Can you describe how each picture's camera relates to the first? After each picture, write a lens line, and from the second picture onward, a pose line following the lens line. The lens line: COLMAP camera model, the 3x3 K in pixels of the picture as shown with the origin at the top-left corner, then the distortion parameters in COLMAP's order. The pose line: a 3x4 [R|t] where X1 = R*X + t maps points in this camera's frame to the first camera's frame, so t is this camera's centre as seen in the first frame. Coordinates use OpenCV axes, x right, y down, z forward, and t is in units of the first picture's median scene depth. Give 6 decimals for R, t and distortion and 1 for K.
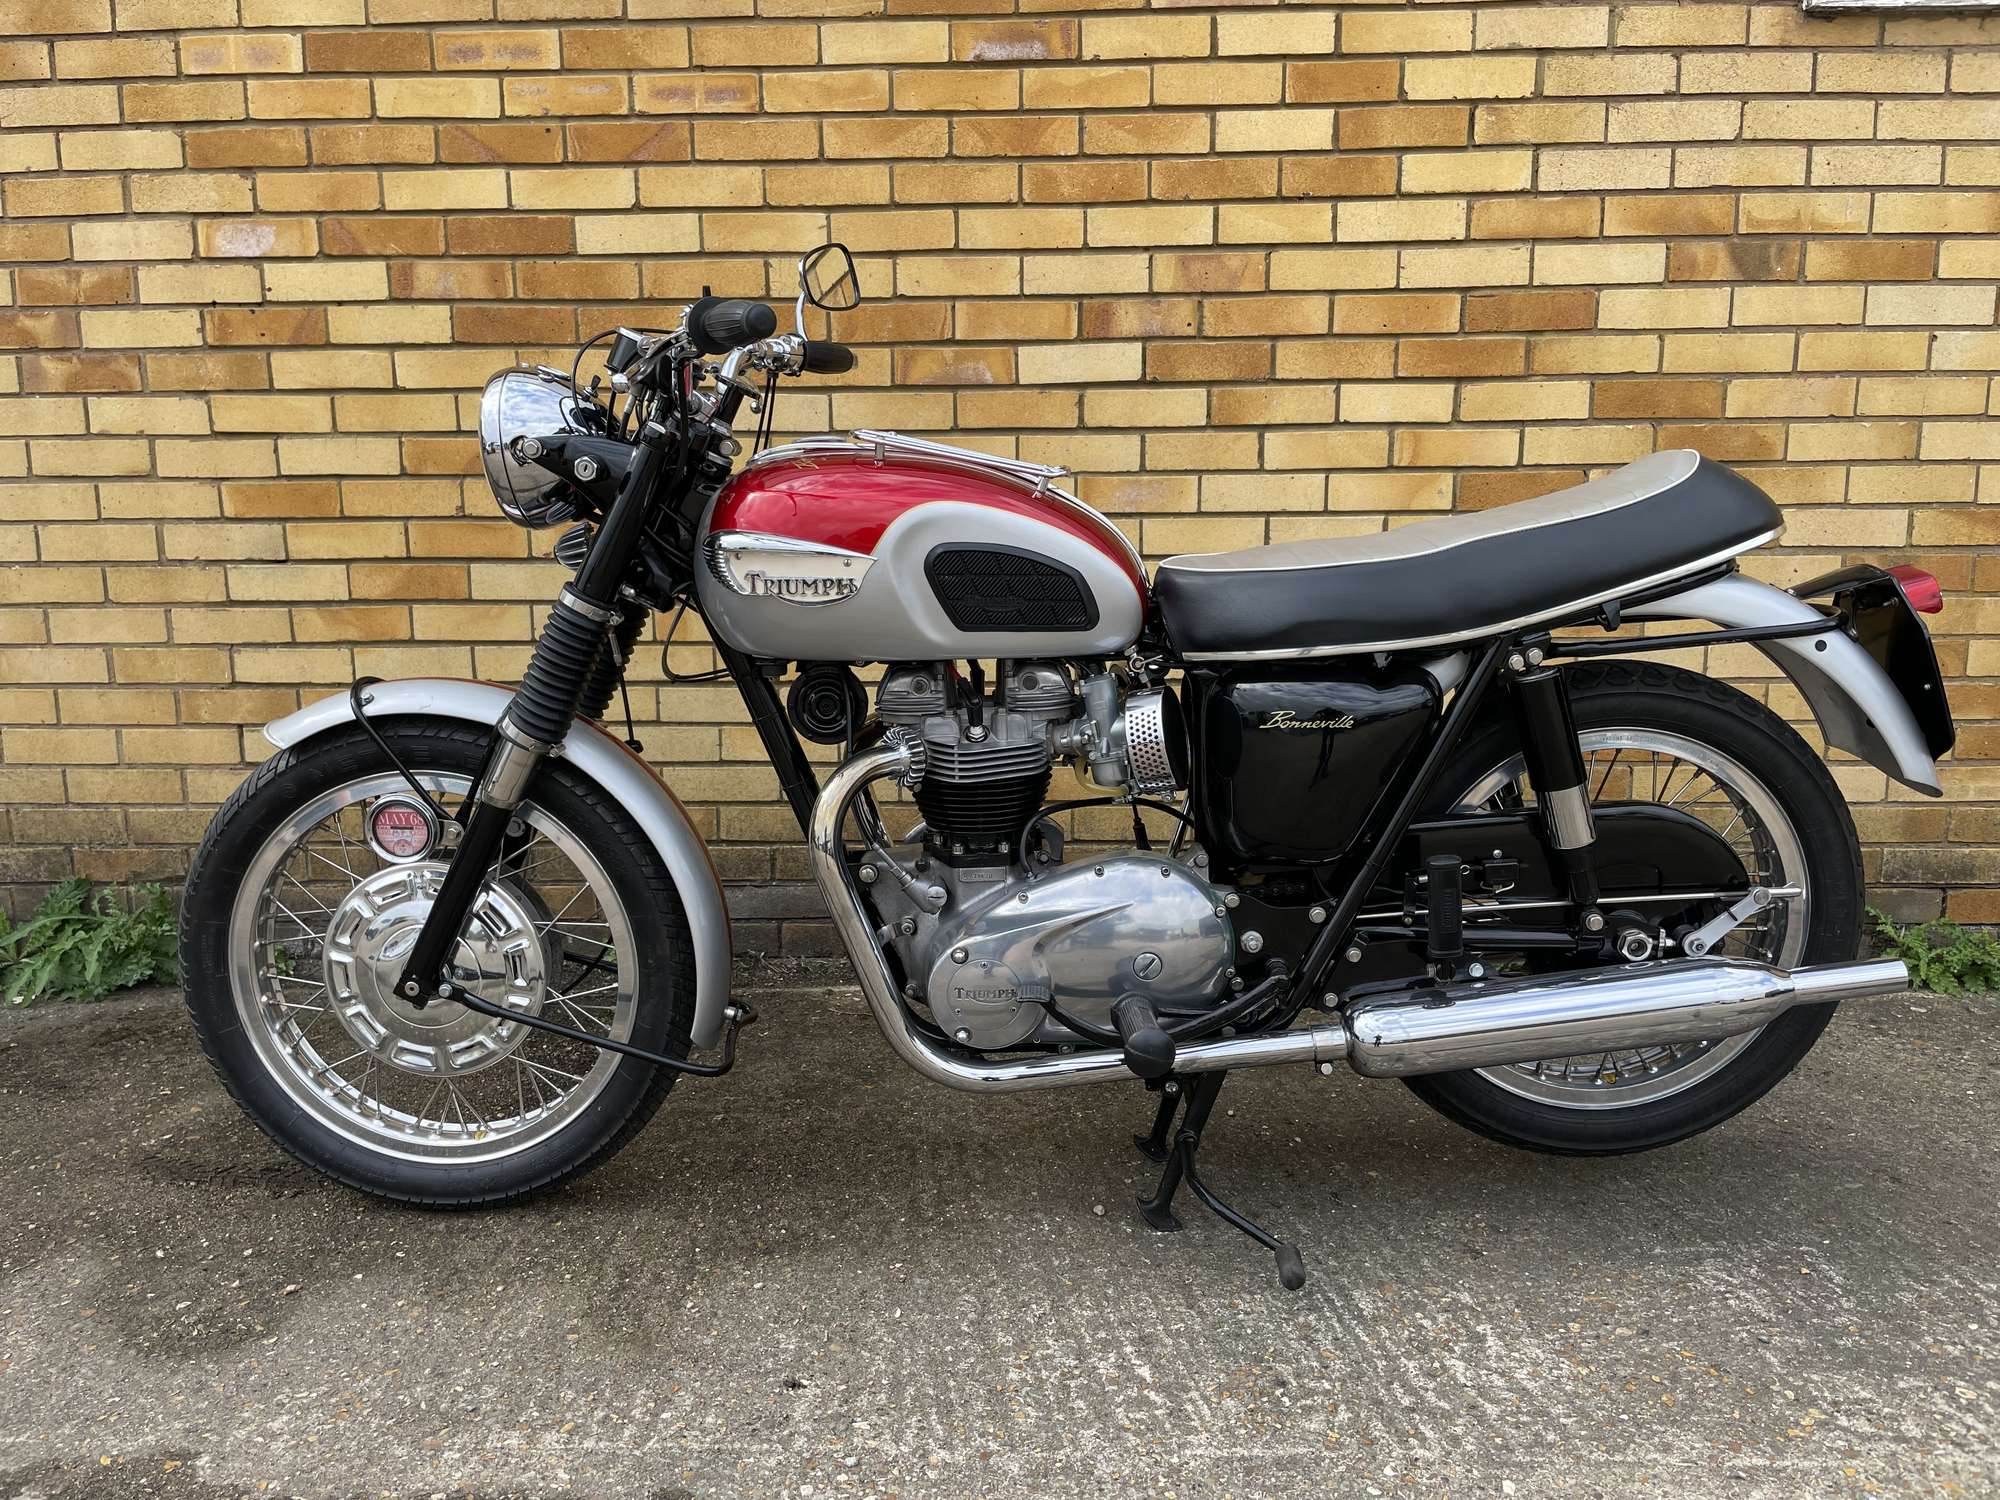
lens RADIAL K [[1539.5, 0, 976.0], [0, 1539.5, 727.0], [0, 0, 1]] dist [0.078232, -0.118846]
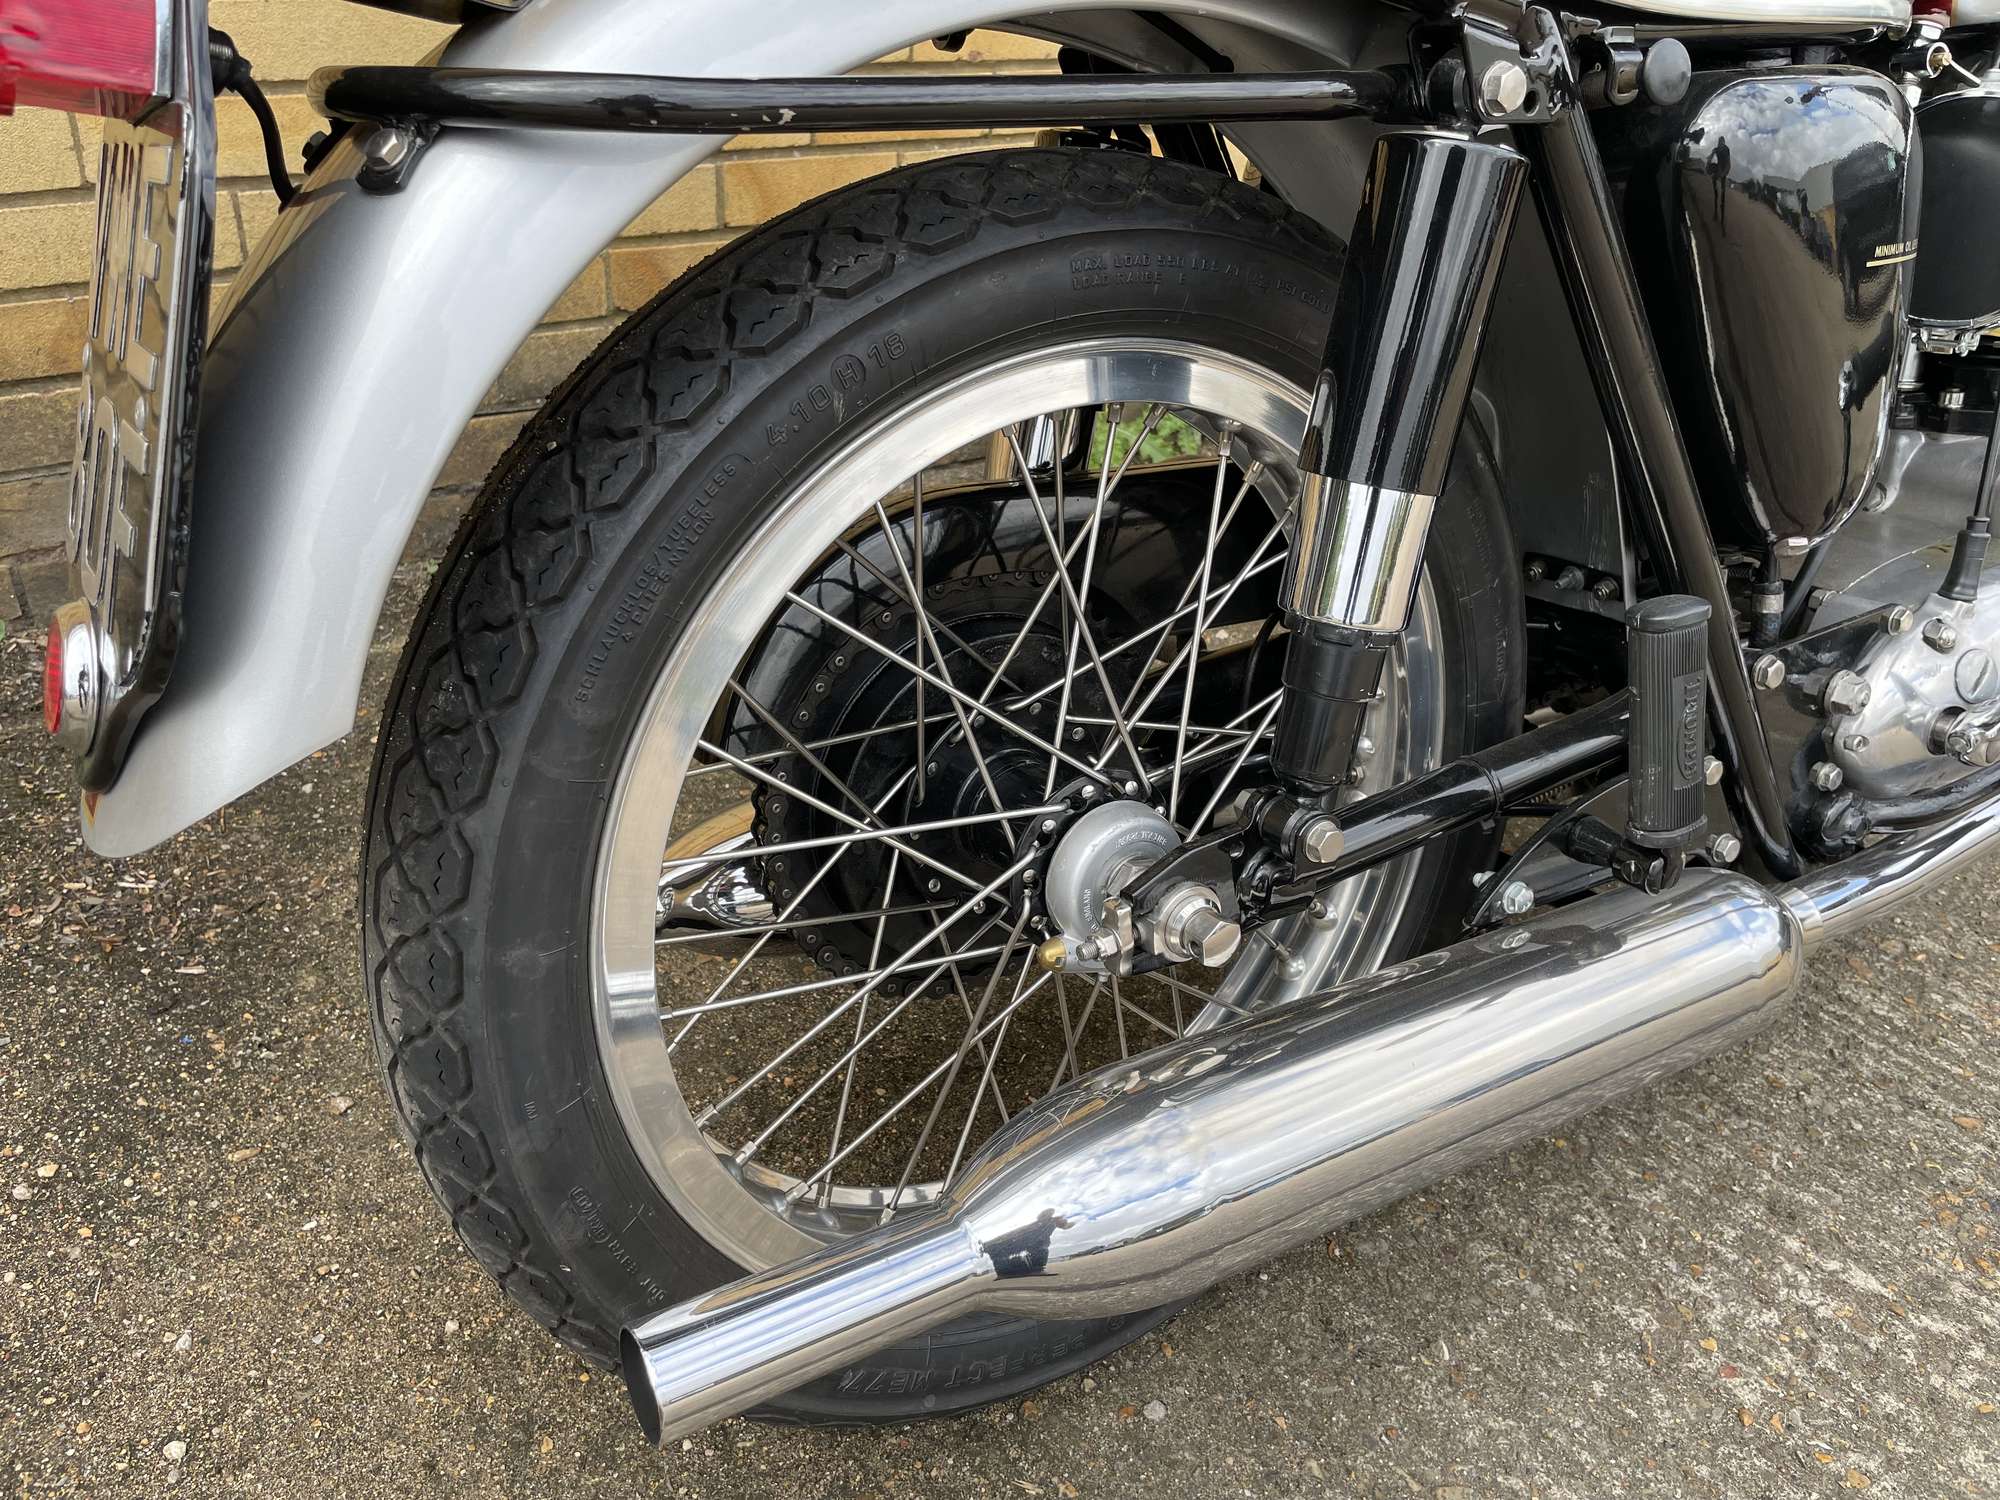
lens RADIAL K [[1539.5, 0, 1018.4], [0, 1539.5, 744.8], [0, 0, 1]] dist [0.078232, -0.118846]
pose [[0.796864, -0.261957, 0.544414, -0.370257], [0.017518, 0.910750, 0.412586, -0.017373], [-0.603905, -0.319238, 0.730333, 0.737212]]
